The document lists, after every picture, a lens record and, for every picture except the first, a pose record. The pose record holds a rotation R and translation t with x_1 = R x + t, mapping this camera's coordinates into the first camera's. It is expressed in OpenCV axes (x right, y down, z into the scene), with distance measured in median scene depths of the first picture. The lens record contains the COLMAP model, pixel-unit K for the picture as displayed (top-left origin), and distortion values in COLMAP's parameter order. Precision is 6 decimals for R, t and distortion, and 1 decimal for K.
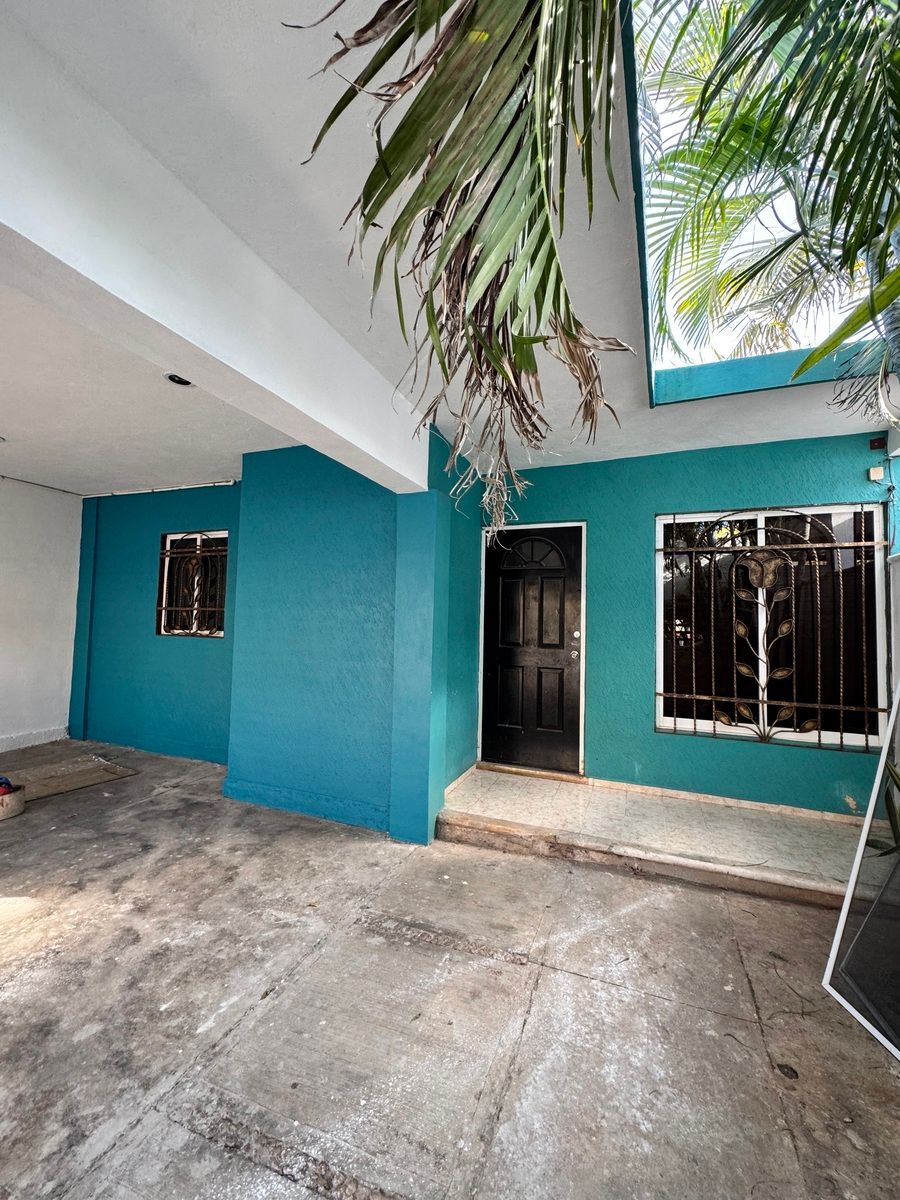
lens RADIAL K [[478.1, 0, 451.4], [0, 478.1, 599.6], [0, 0, 1]] dist [-0.002312, 0.000196]
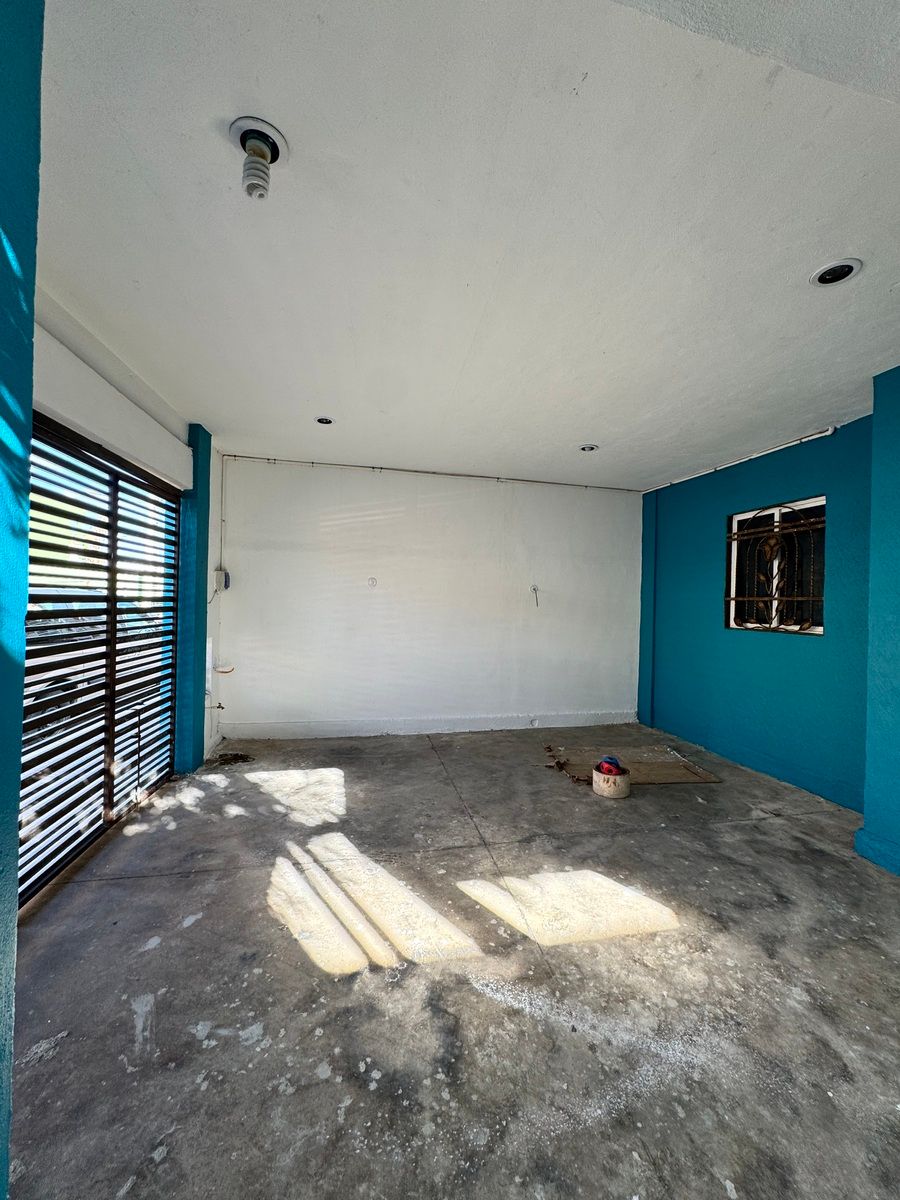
lens RADIAL K [[478.1, 0, 451.4], [0, 478.1, 599.6], [0, 0, 1]] dist [-0.002312, 0.000196]
pose [[0.571974, -0.013983, -0.820153, -0.266256], [0.028966, 0.999575, 0.003159, 0.002988], [0.819760, -0.025563, 0.572136, 0.096838]]
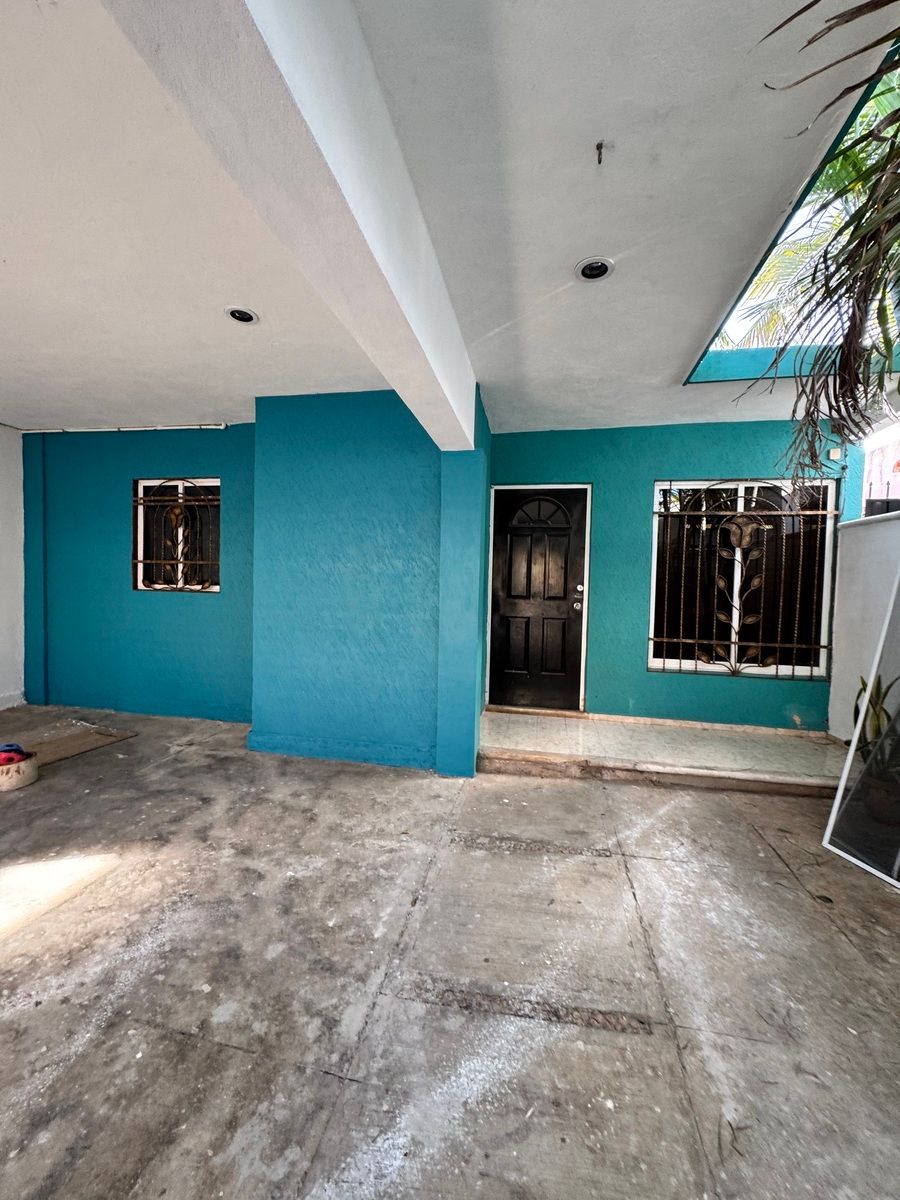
lens RADIAL K [[478.1, 0, 451.4], [0, 478.1, 599.6], [0, 0, 1]] dist [-0.002312, 0.000196]
pose [[0.982108, -0.006778, 0.188196, -0.286458], [-0.010404, 0.995873, 0.090159, 0.003889], [-0.188030, -0.090504, 0.977985, -0.034222]]
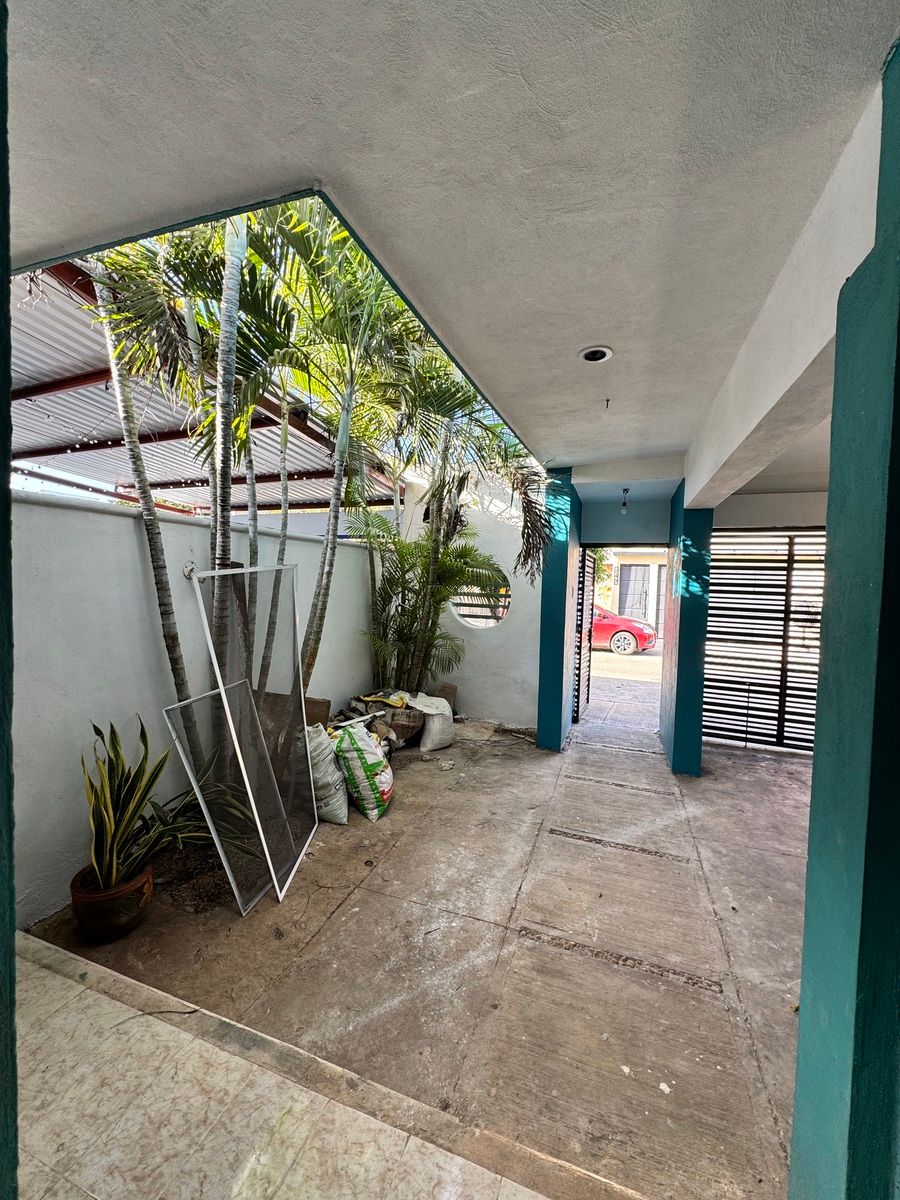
lens RADIAL K [[478.1, 0, 451.4], [0, 478.1, 599.6], [0, 0, 1]] dist [-0.002312, 0.000196]
pose [[-0.997736, -0.051210, -0.043600, 0.247298], [-0.050995, 0.998681, -0.006014, 0.009416], [0.043851, -0.003777, -0.999031, 1.286068]]
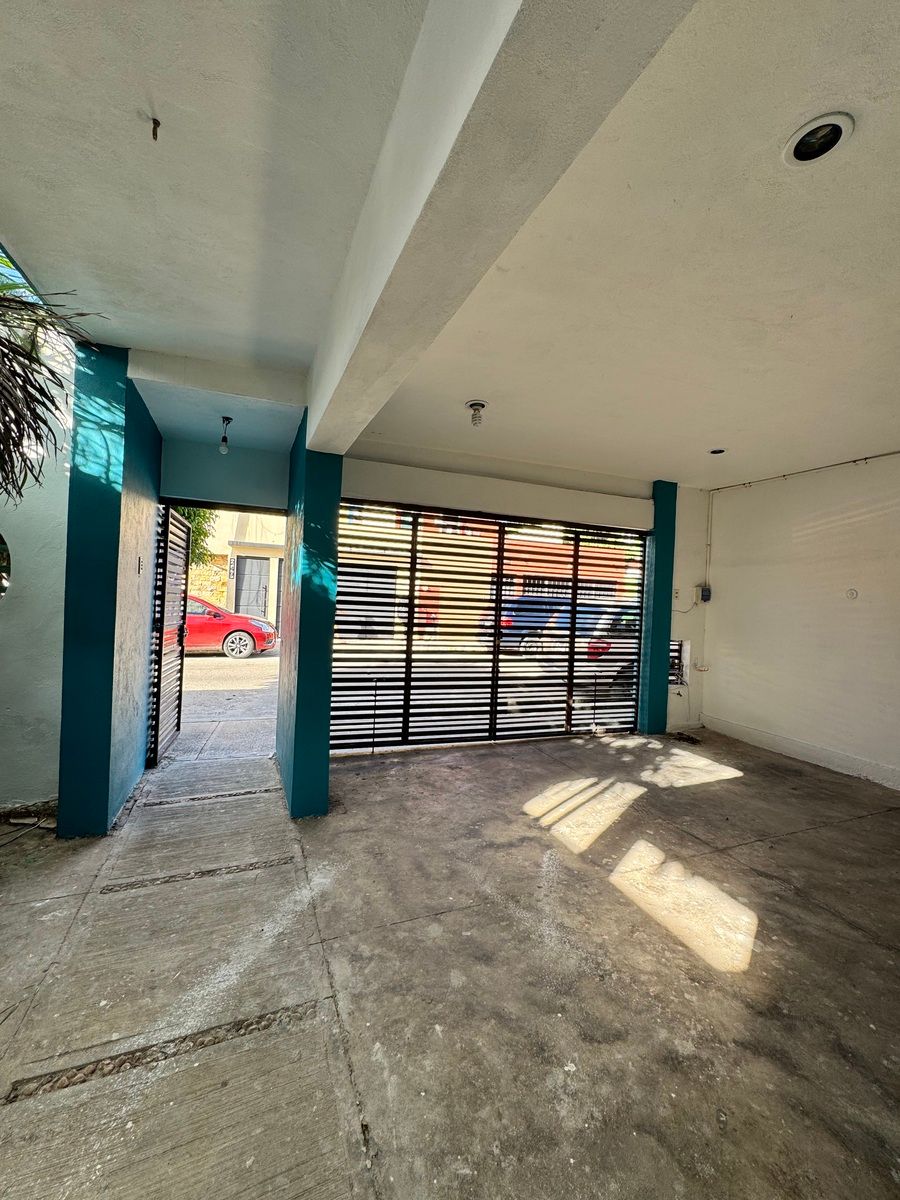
lens RADIAL K [[478.1, 0, 451.4], [0, 478.1, 599.6], [0, 0, 1]] dist [-0.002312, 0.000196]
pose [[-0.699863, -0.051791, -0.712397, 0.032116], [-0.030397, 0.998624, -0.042737, 0.047723], [0.713630, -0.008255, -0.700474, 0.888169]]
